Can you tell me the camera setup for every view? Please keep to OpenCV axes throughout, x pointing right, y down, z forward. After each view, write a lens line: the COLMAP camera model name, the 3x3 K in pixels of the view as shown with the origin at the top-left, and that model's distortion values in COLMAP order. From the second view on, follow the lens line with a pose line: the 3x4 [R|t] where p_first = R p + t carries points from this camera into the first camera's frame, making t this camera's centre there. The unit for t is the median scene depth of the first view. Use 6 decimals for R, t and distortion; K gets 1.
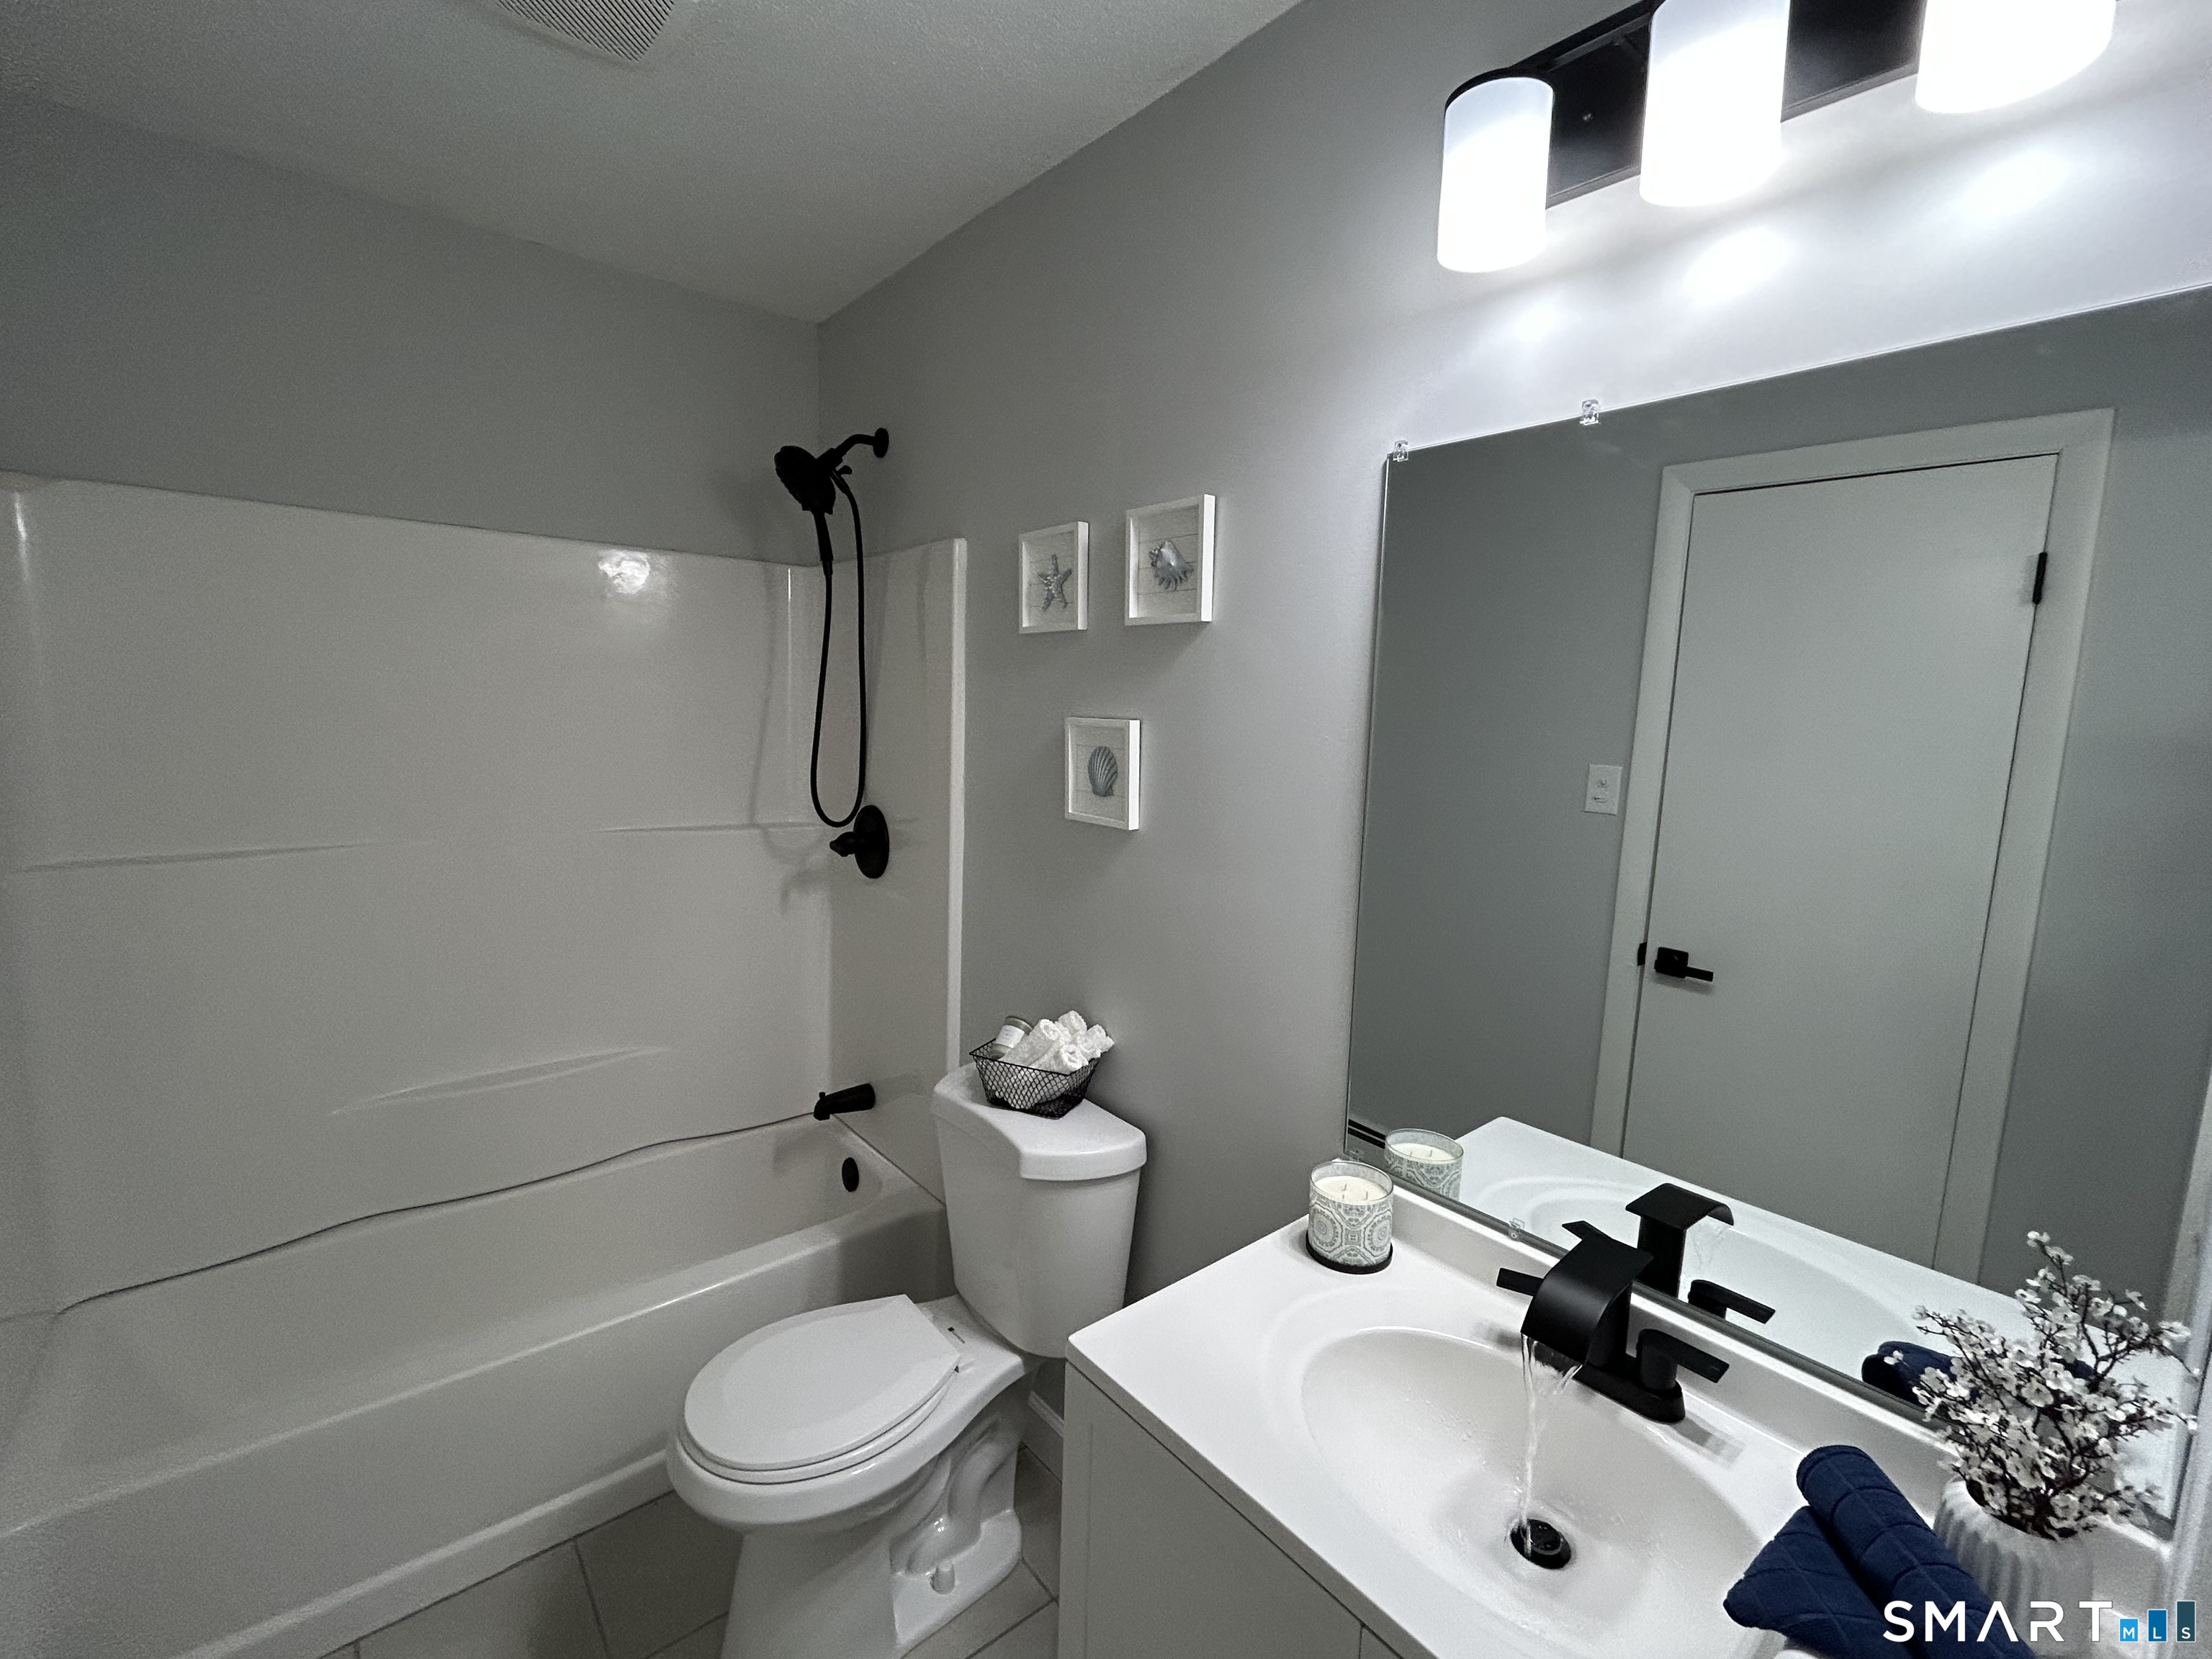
lens RADIAL K [[955.3, 0, 1106.0], [0, 955.3, 829.5], [0, 0, 1]] dist [-0.000084, -0.001226]
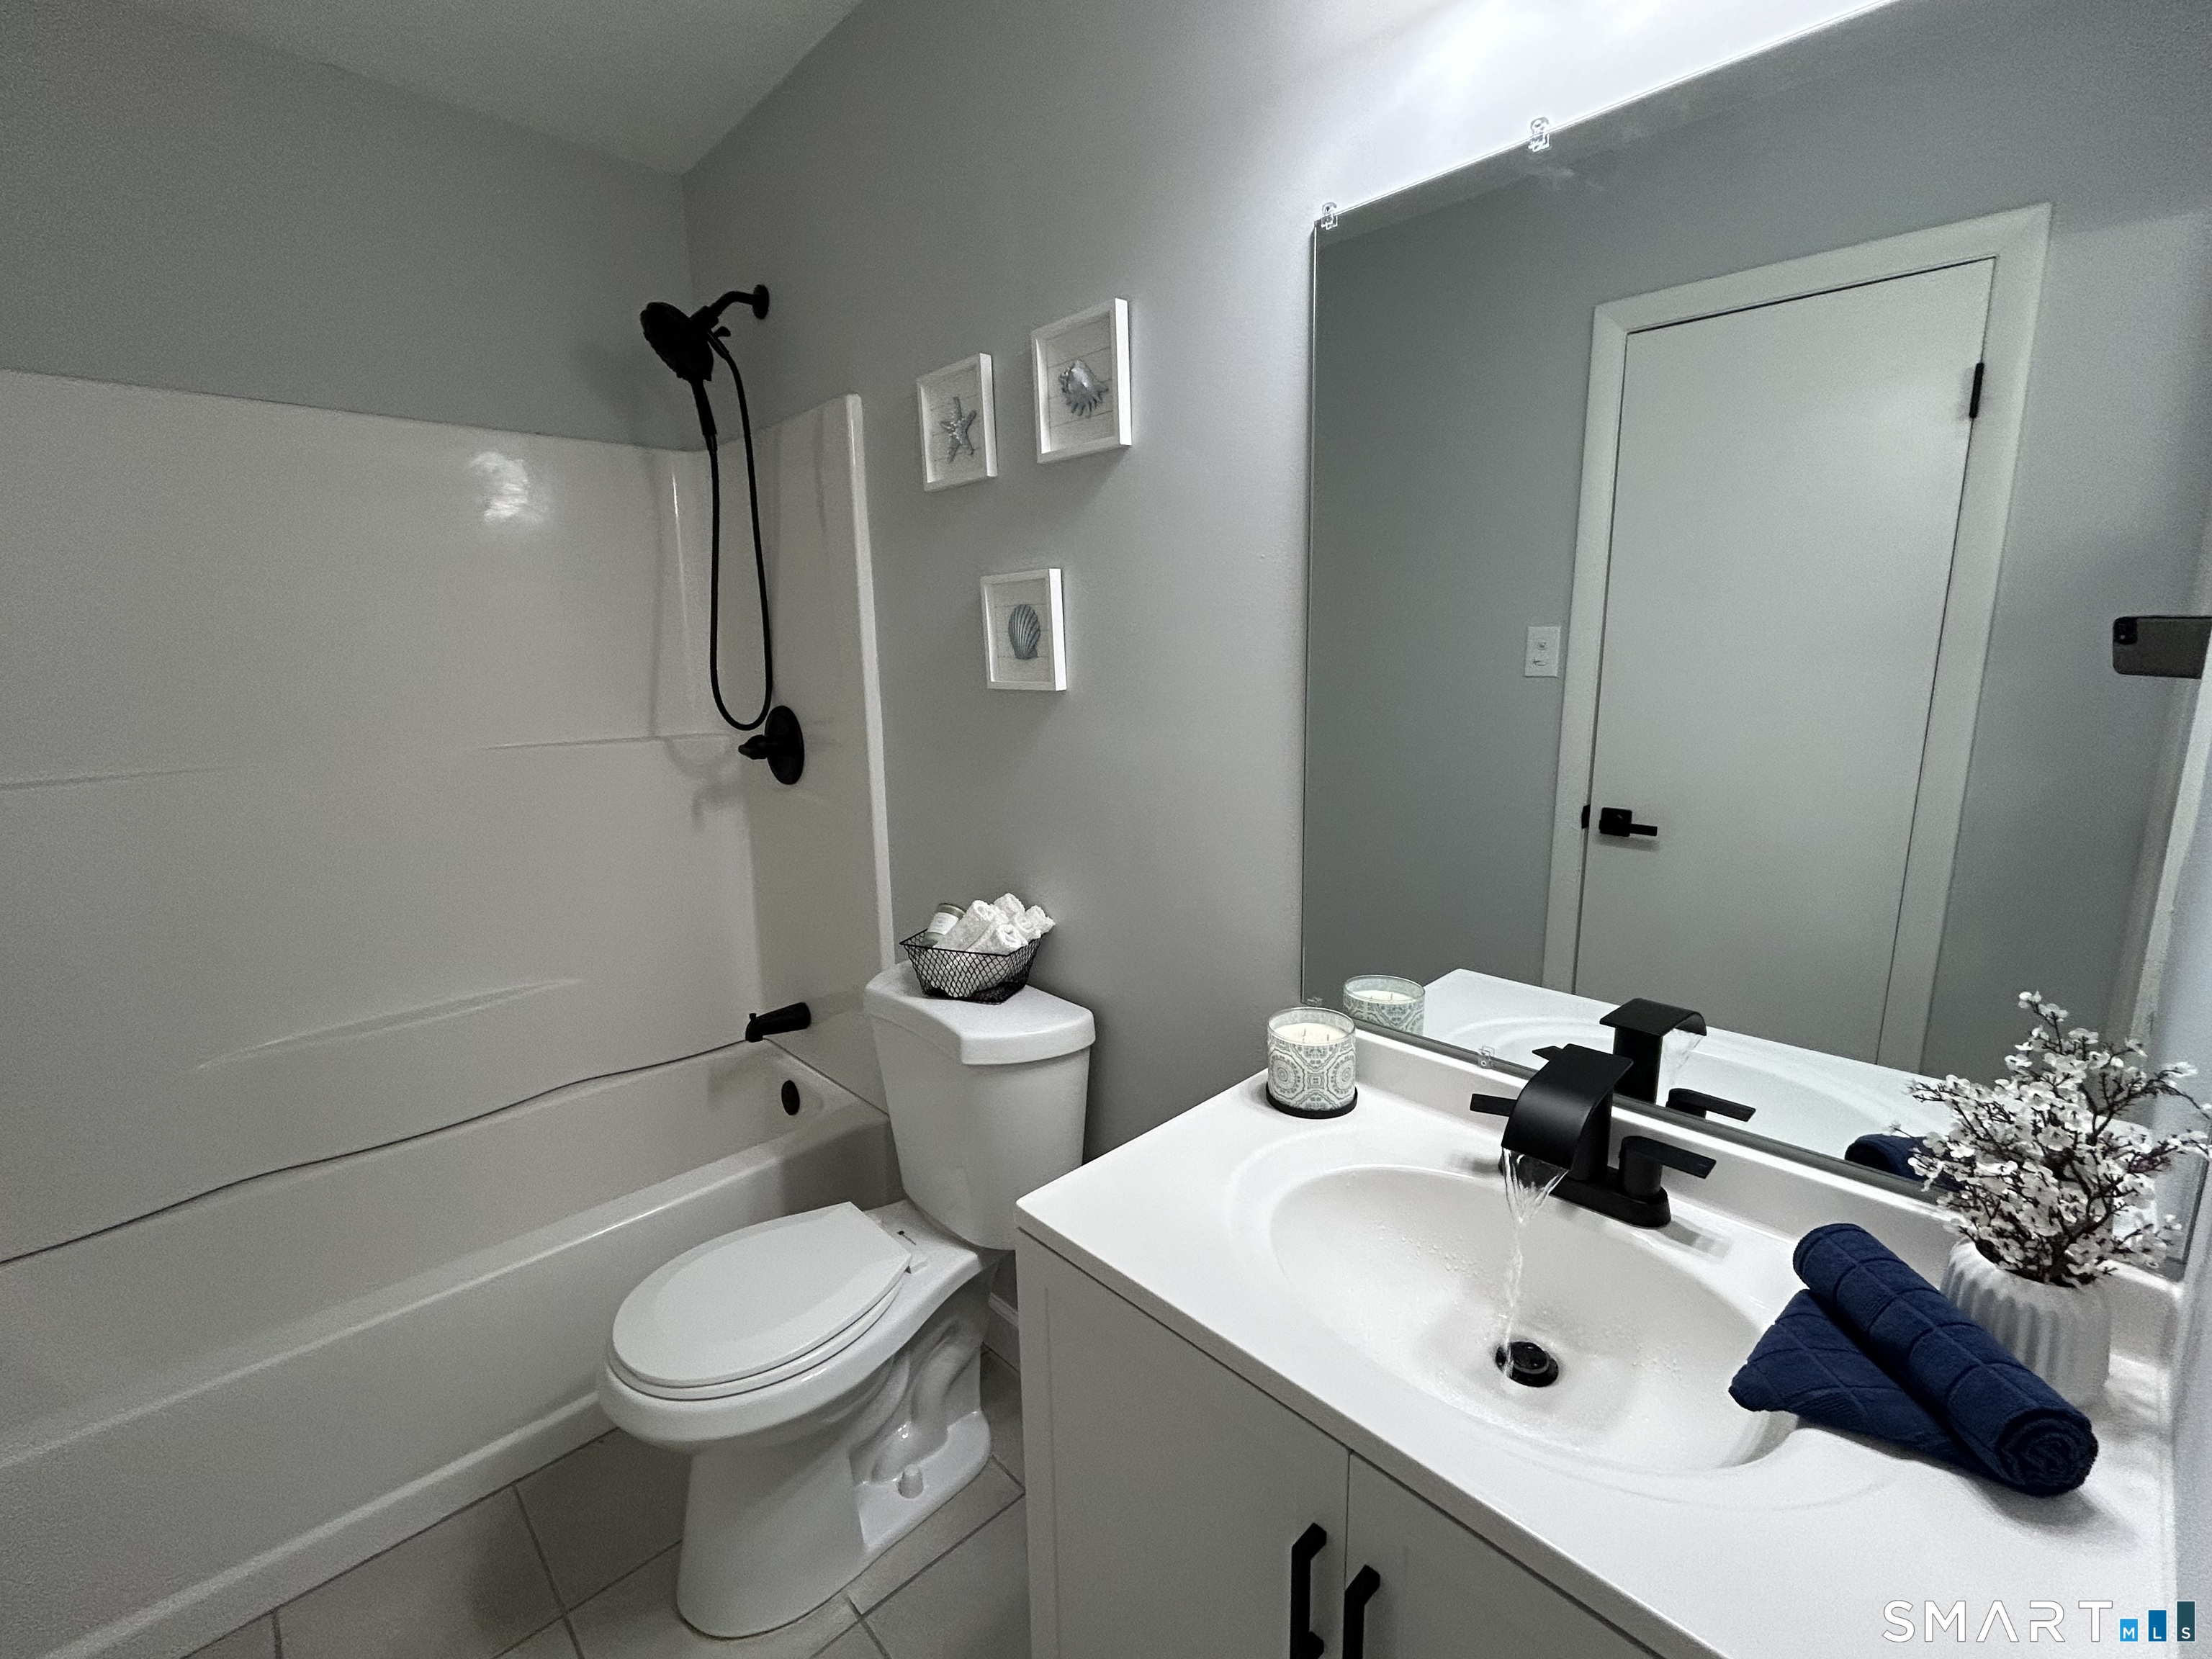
lens RADIAL K [[955.3, 0, 1106.0], [0, 955.3, 829.5], [0, 0, 1]] dist [-0.000084, -0.001226]
pose [[0.996362, -0.060820, 0.059697, 0.009057], [0.057182, 0.996506, 0.060873, 0.083275], [-0.063191, -0.057238, 0.996359, 0.068150]]
